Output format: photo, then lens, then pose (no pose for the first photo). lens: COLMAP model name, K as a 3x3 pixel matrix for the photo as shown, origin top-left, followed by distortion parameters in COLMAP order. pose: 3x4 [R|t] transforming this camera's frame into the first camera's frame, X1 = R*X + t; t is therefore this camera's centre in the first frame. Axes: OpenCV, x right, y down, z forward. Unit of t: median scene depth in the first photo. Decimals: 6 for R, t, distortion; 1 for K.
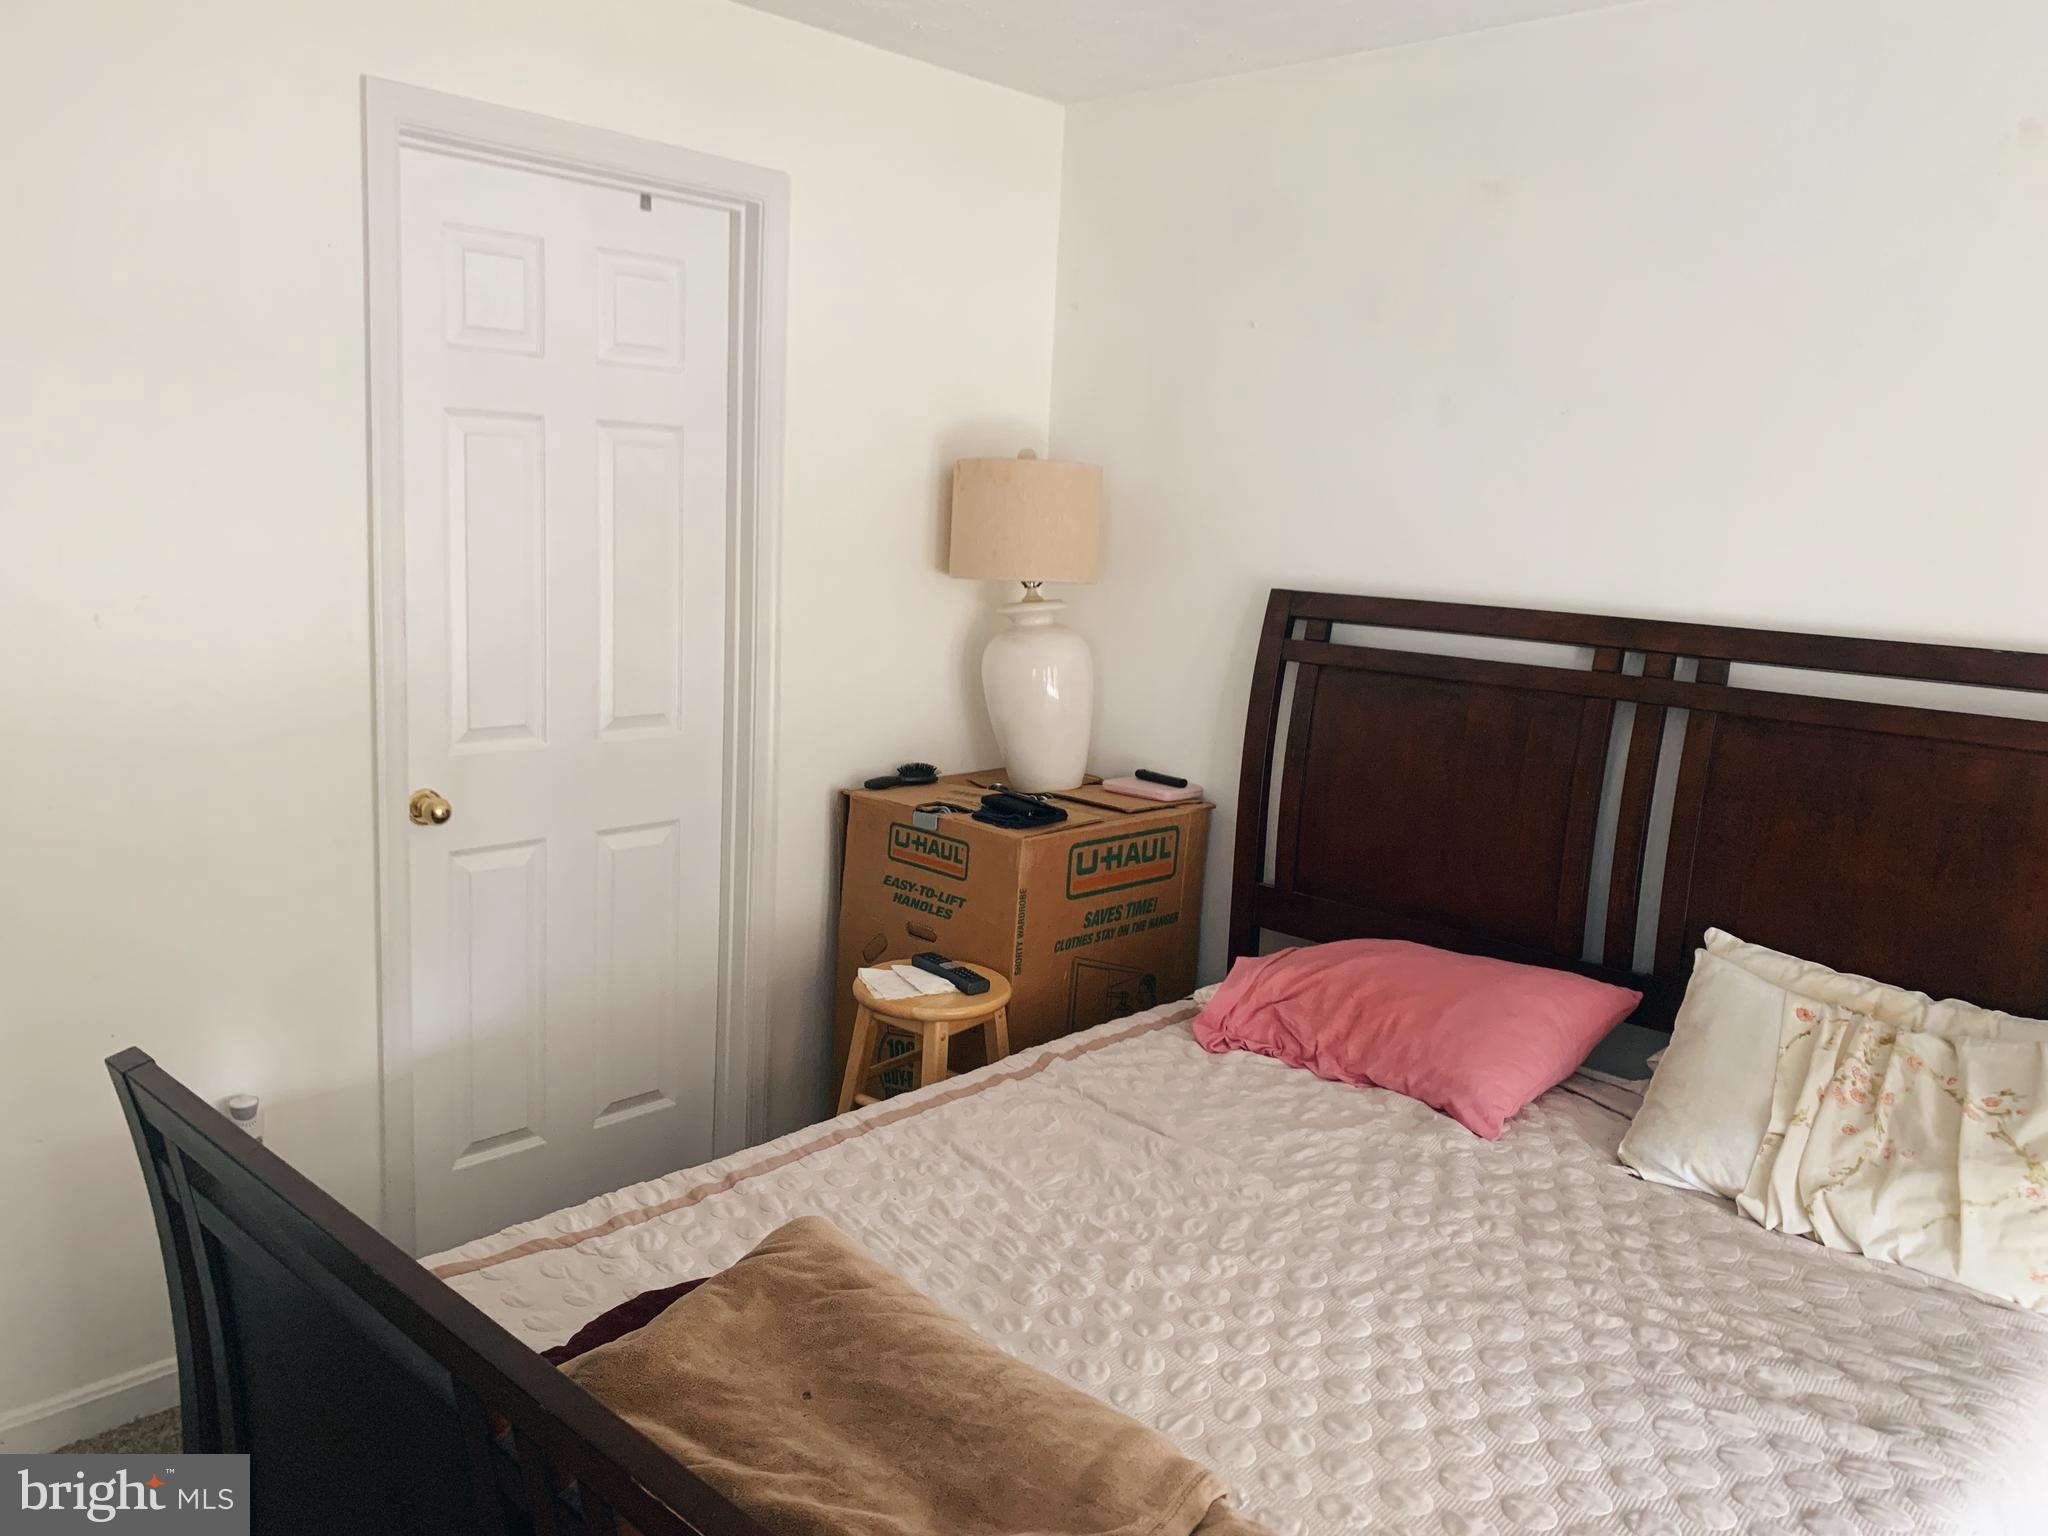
lens RADIAL K [[1587.0, 0, 1024.7], [0, 1587.0, 742.1], [0, 0, 1]] dist [0.003602, 0.001944]
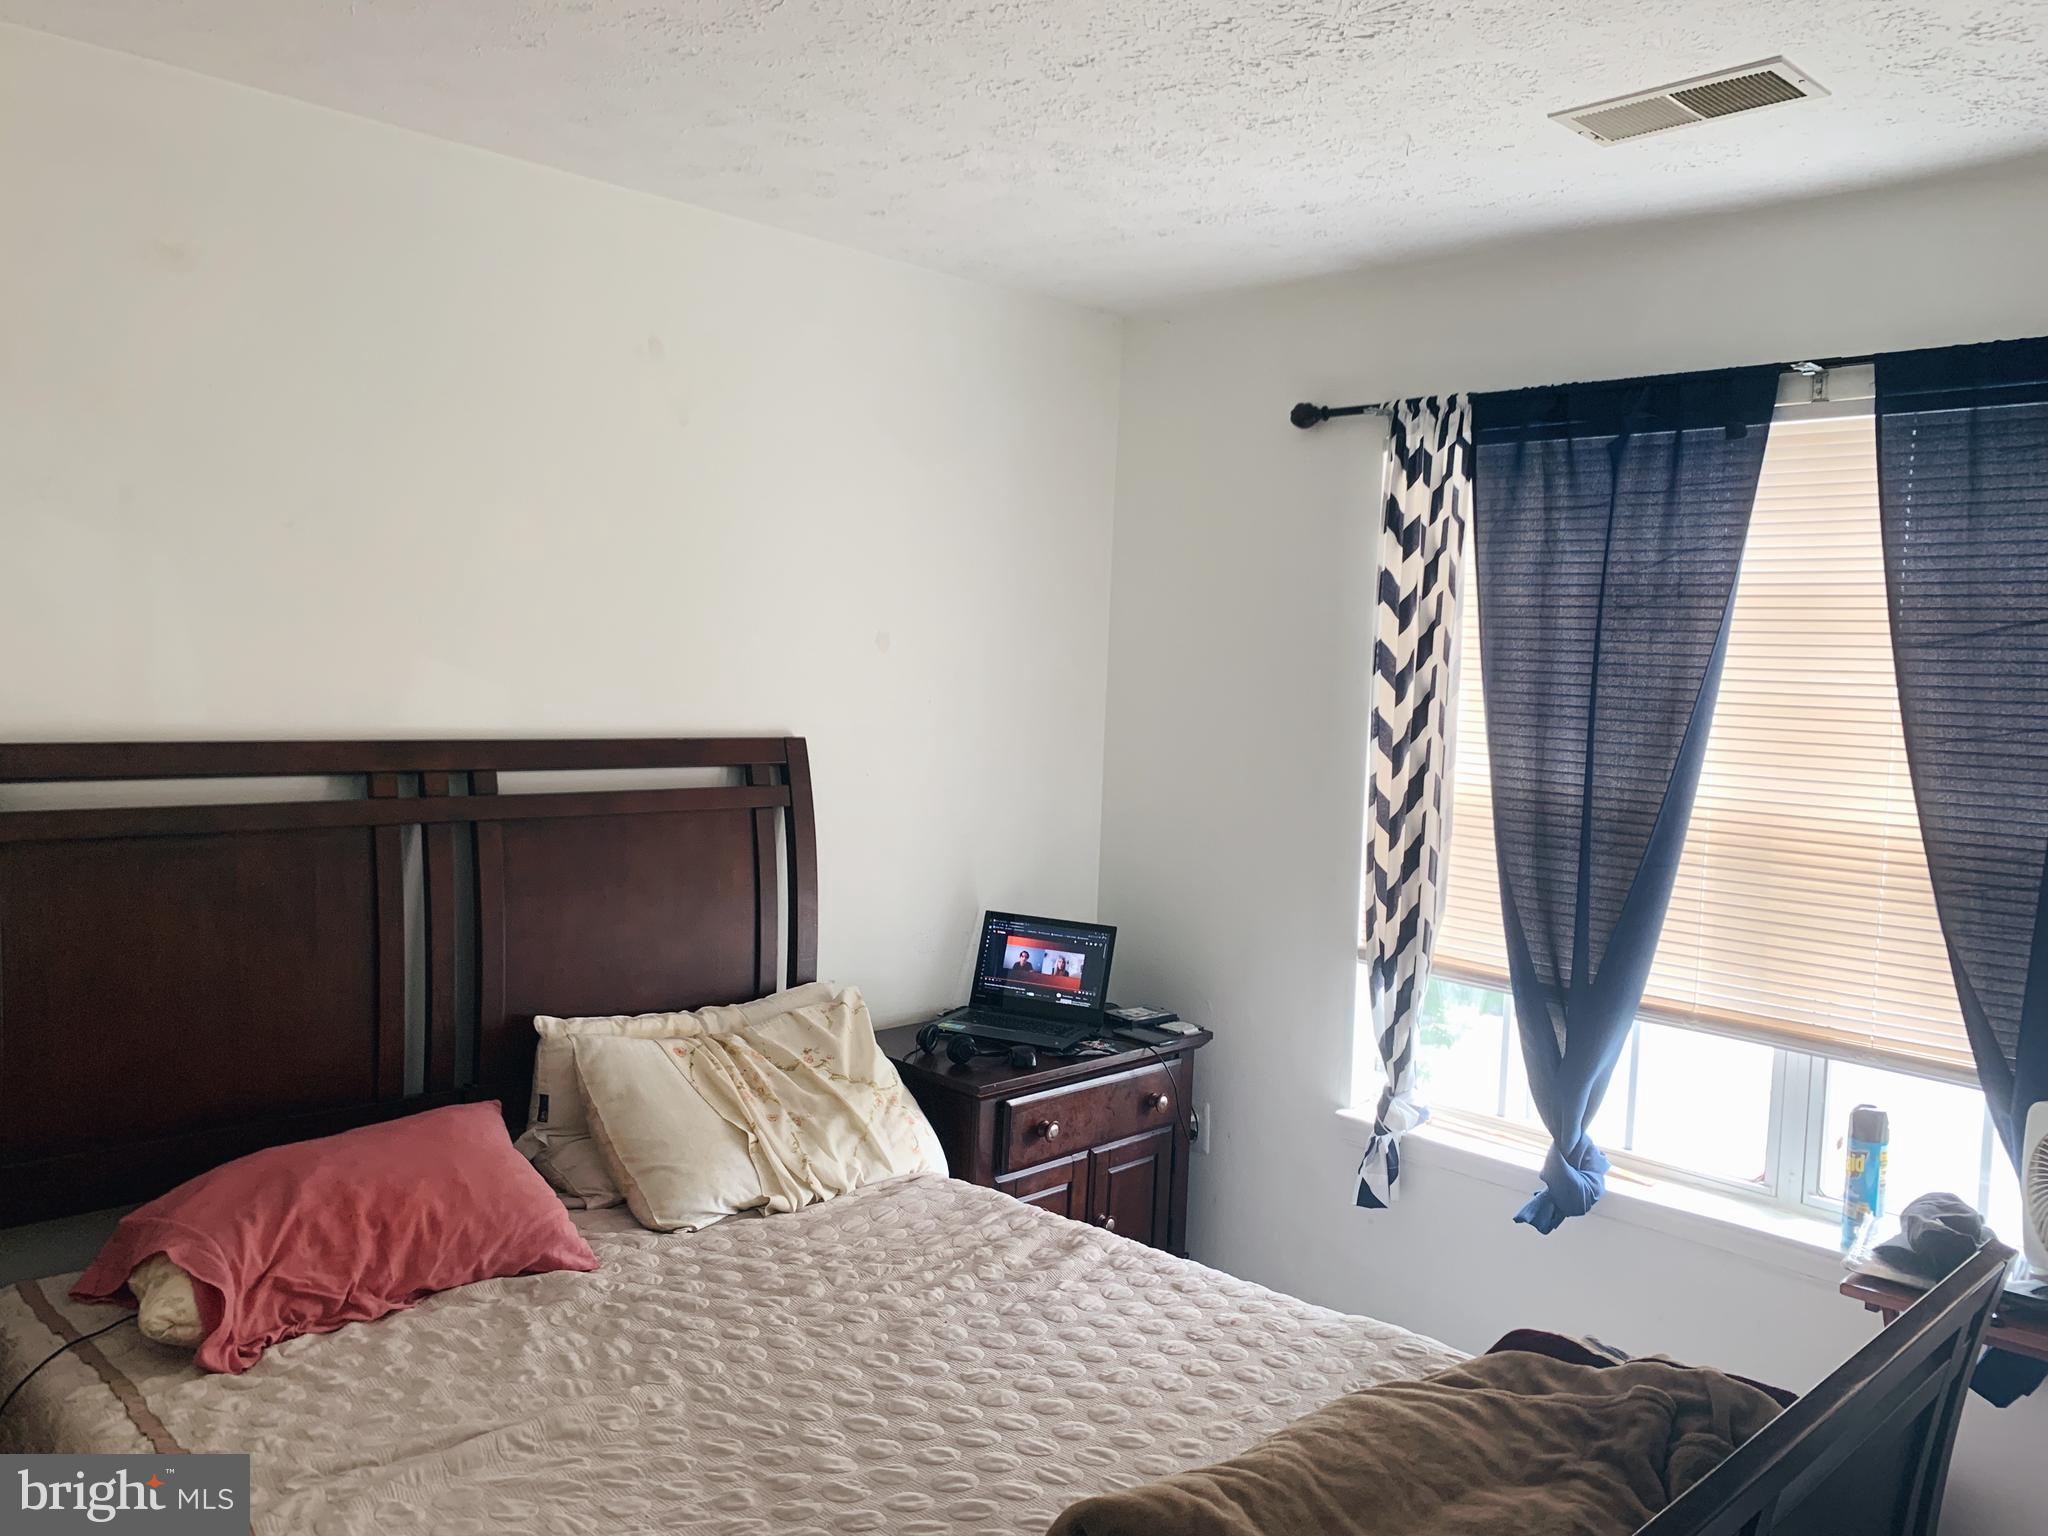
lens RADIAL K [[1567.4, 0, 1024.0], [0, 1567.4, 768.0], [0, 0, 1]] dist [-0.006123, -0.000724]
pose [[0.037503, -0.108316, 0.993409, -0.658093], [0.121182, 0.987265, 0.103072, -0.132579], [-0.991922, 0.116518, 0.050151, 0.665375]]
